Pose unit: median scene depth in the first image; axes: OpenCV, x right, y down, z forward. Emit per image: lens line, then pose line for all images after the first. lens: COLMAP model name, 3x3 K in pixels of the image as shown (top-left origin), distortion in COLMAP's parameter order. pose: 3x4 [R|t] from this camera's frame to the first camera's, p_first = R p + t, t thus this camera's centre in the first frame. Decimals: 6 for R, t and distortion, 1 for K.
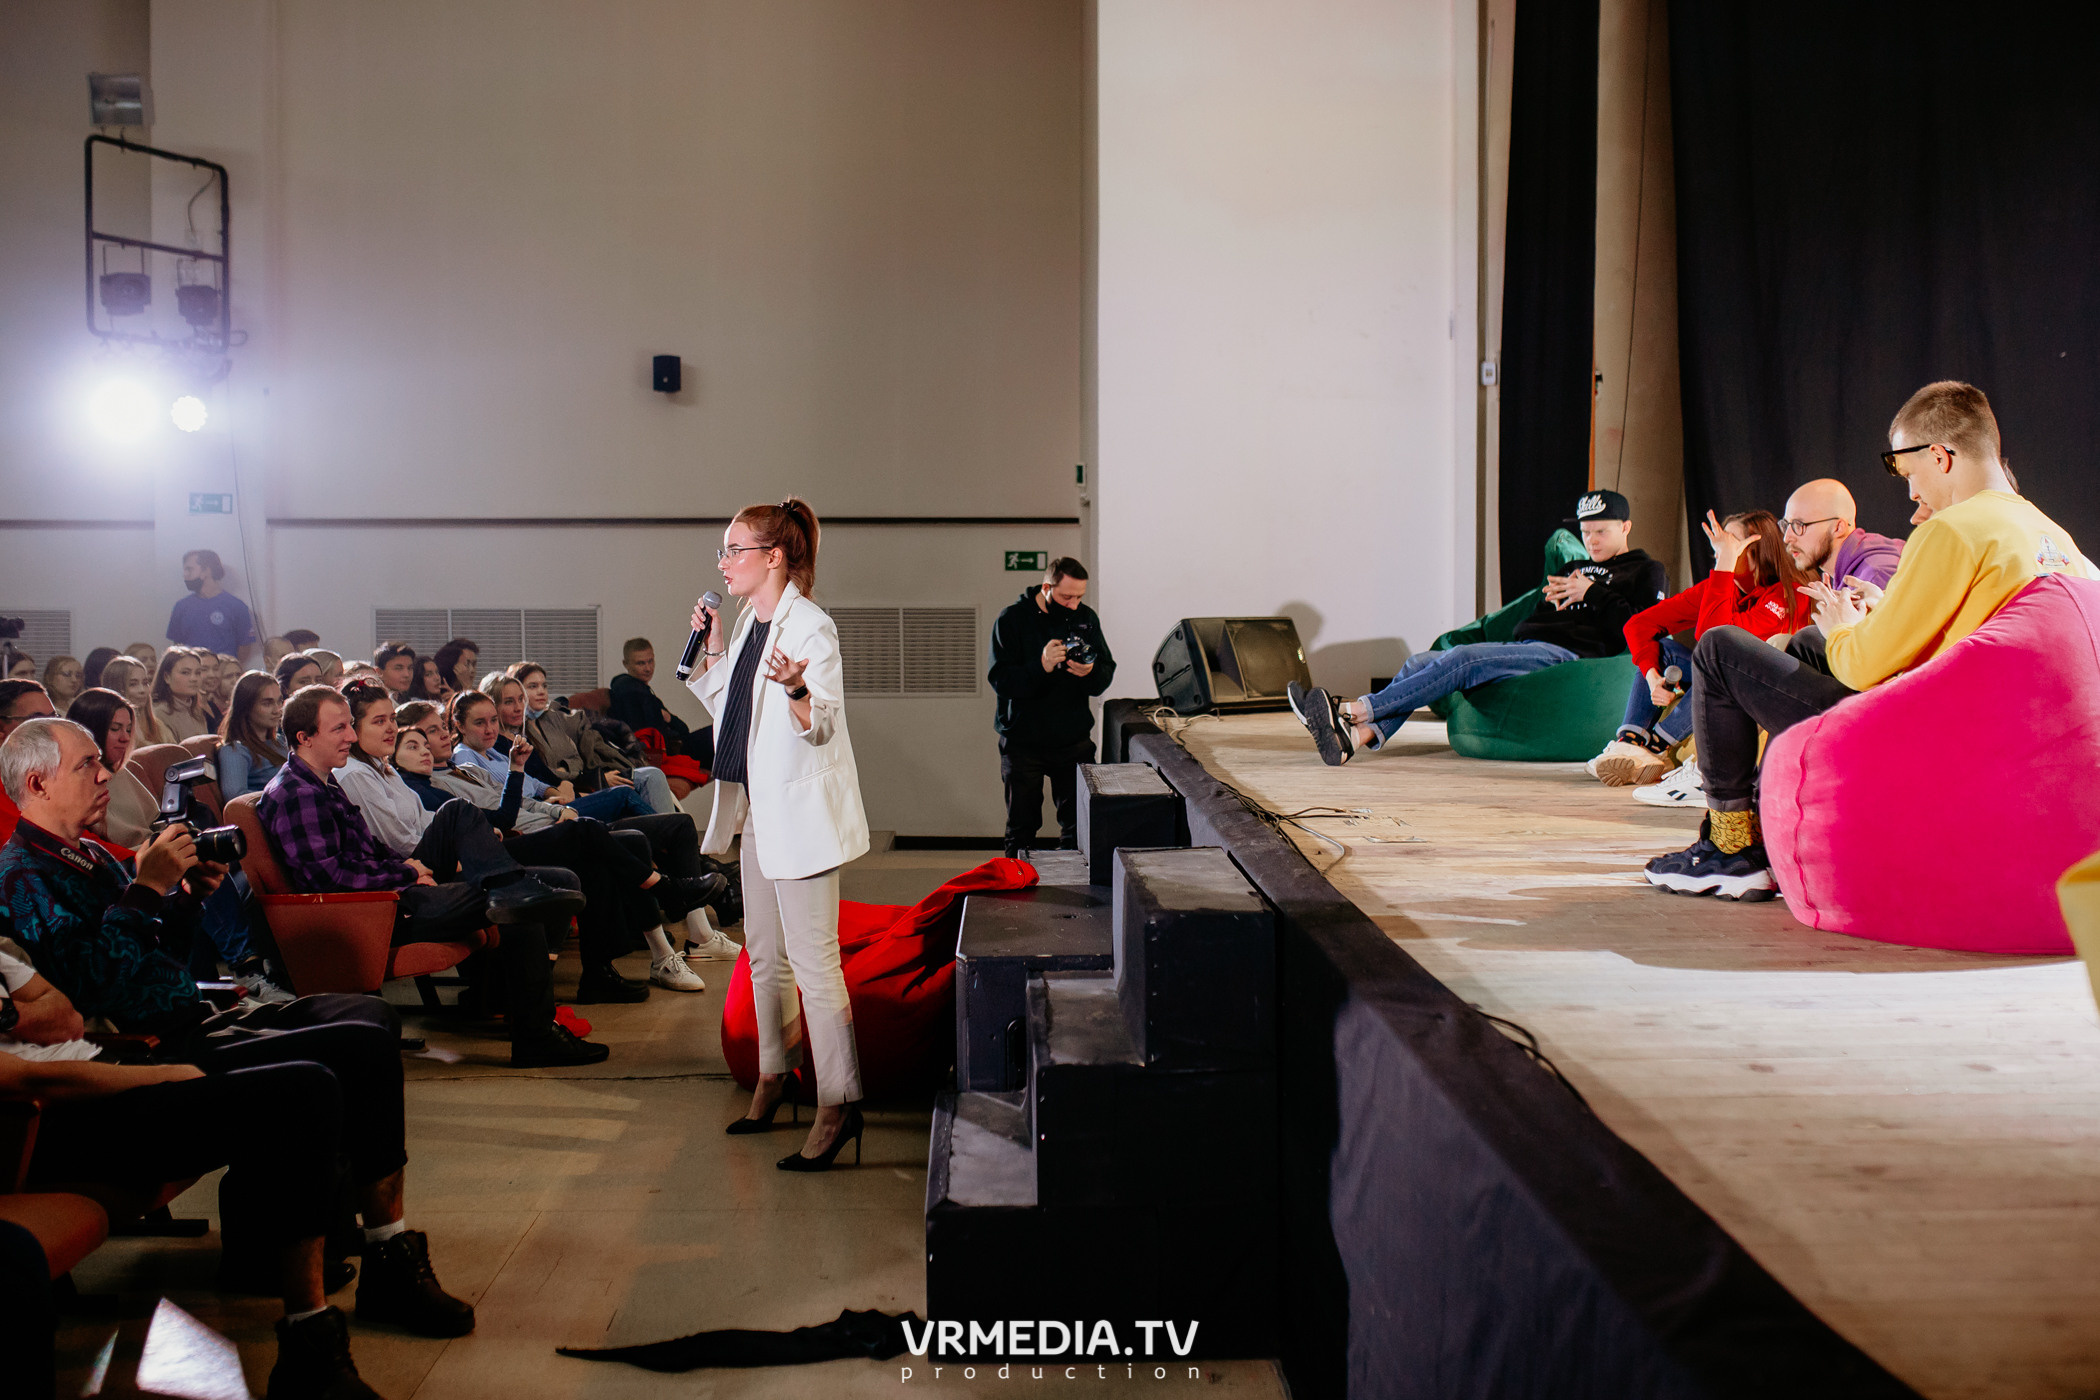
lens RADIAL K [[2196.5, 0, 1053.3], [0, 2196.5, 640.7], [0, 0, 1]] dist [-0.002880, 0.015303]
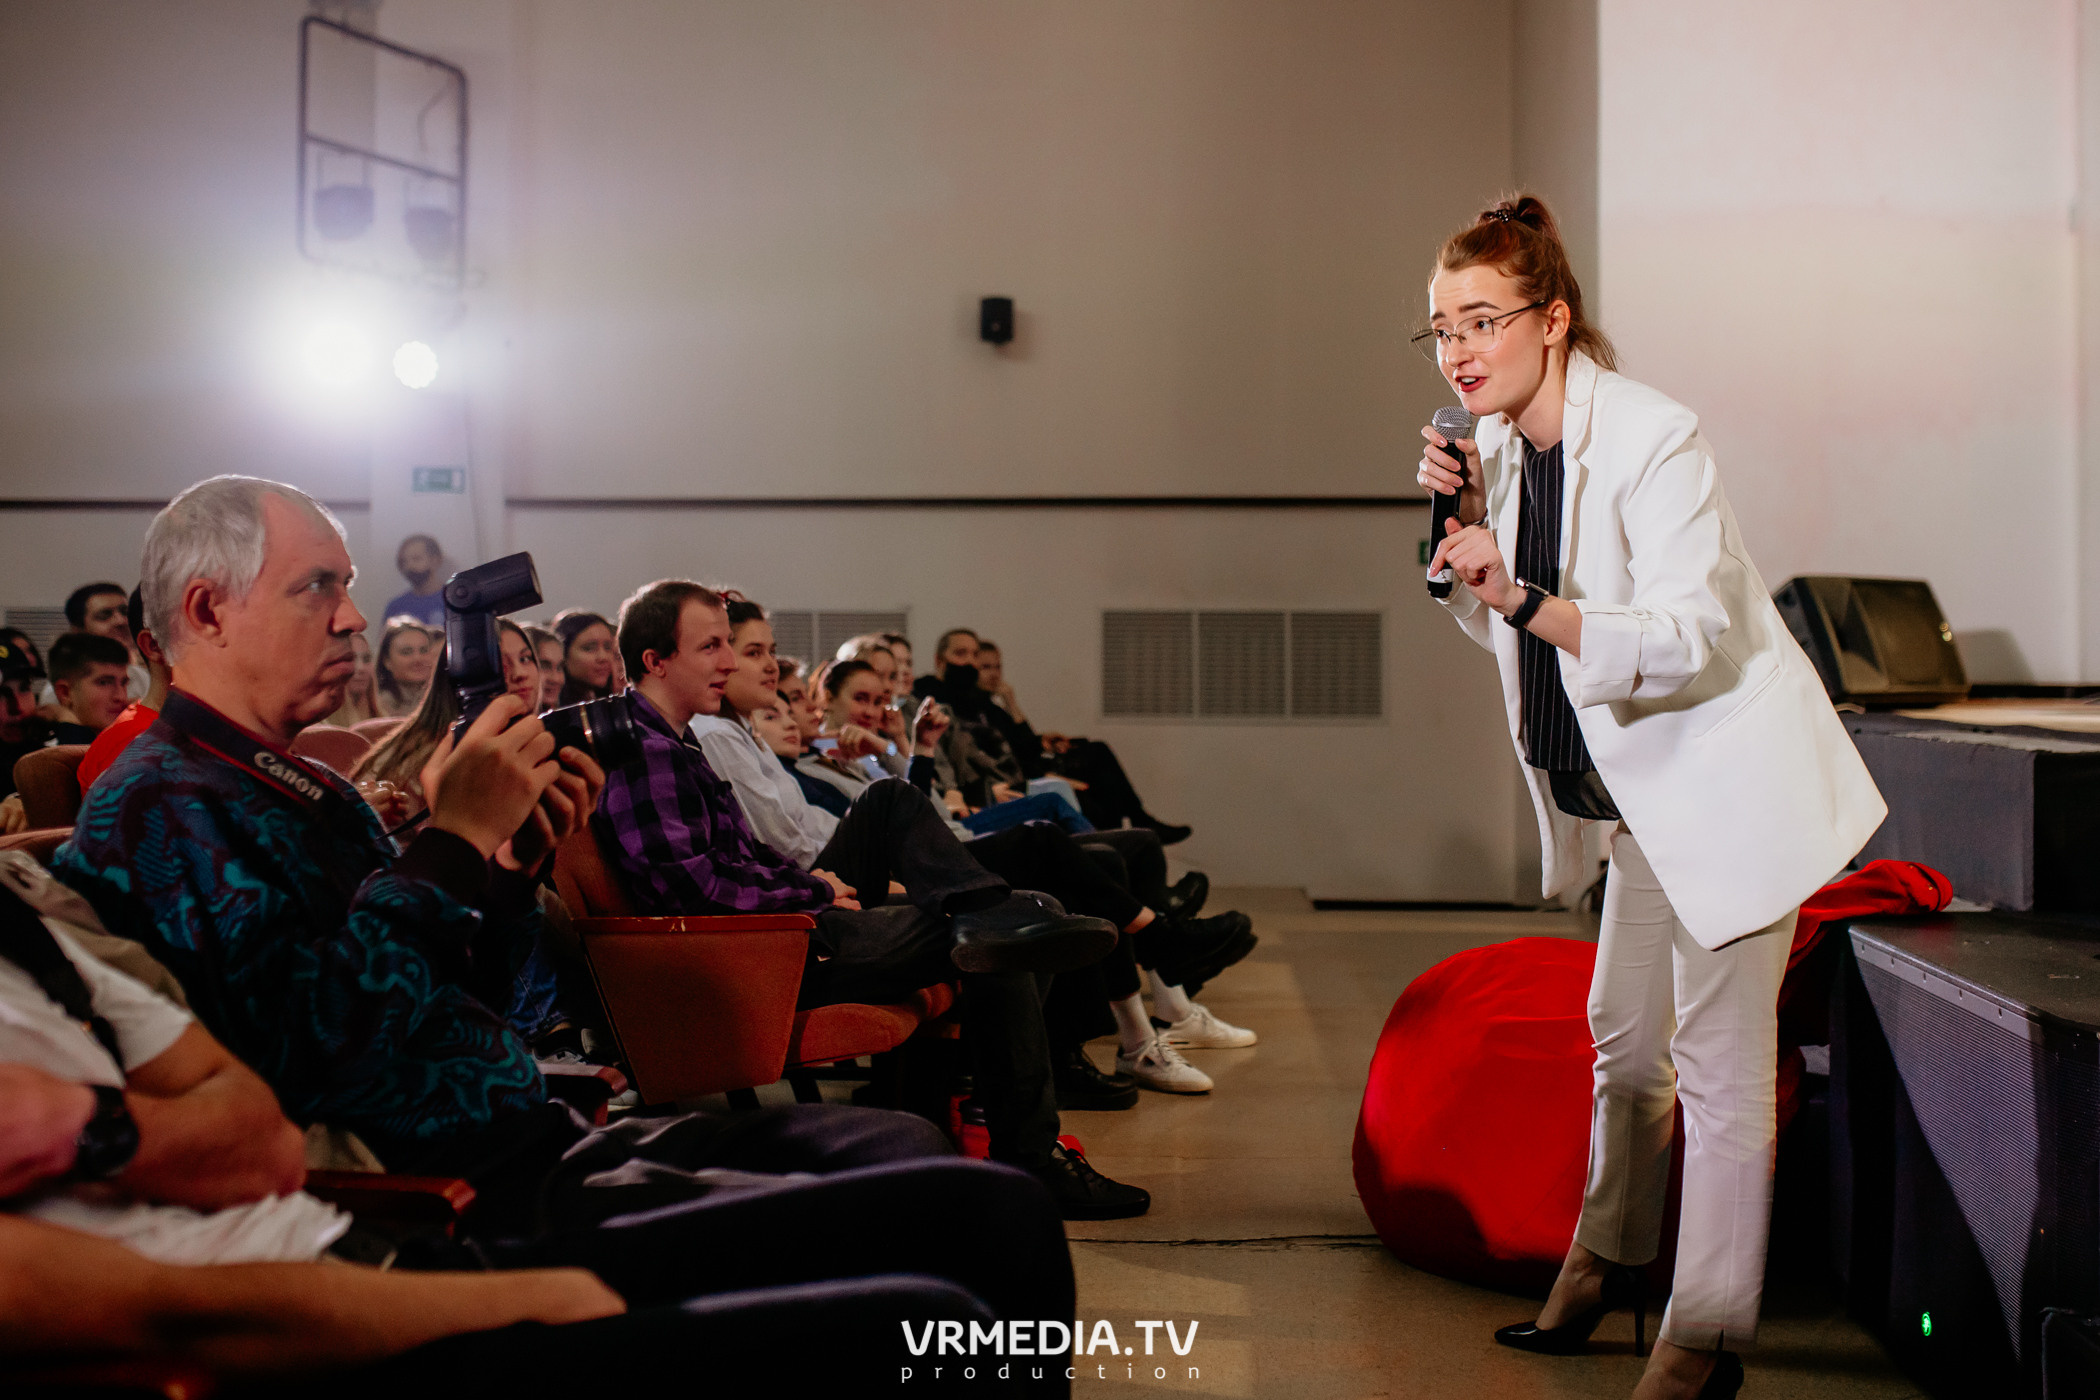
lens RADIAL K [[2079.8, 0, 1054.1], [0, 2079.8, 674.3], [0, 0, 1]] dist [-0.014712, 0.005871]
pose [[0.998429, 0.004449, -0.055862, -0.180769], [-0.006810, 0.999088, -0.042144, 0.064857], [0.055623, 0.042458, 0.997549, 0.398288]]
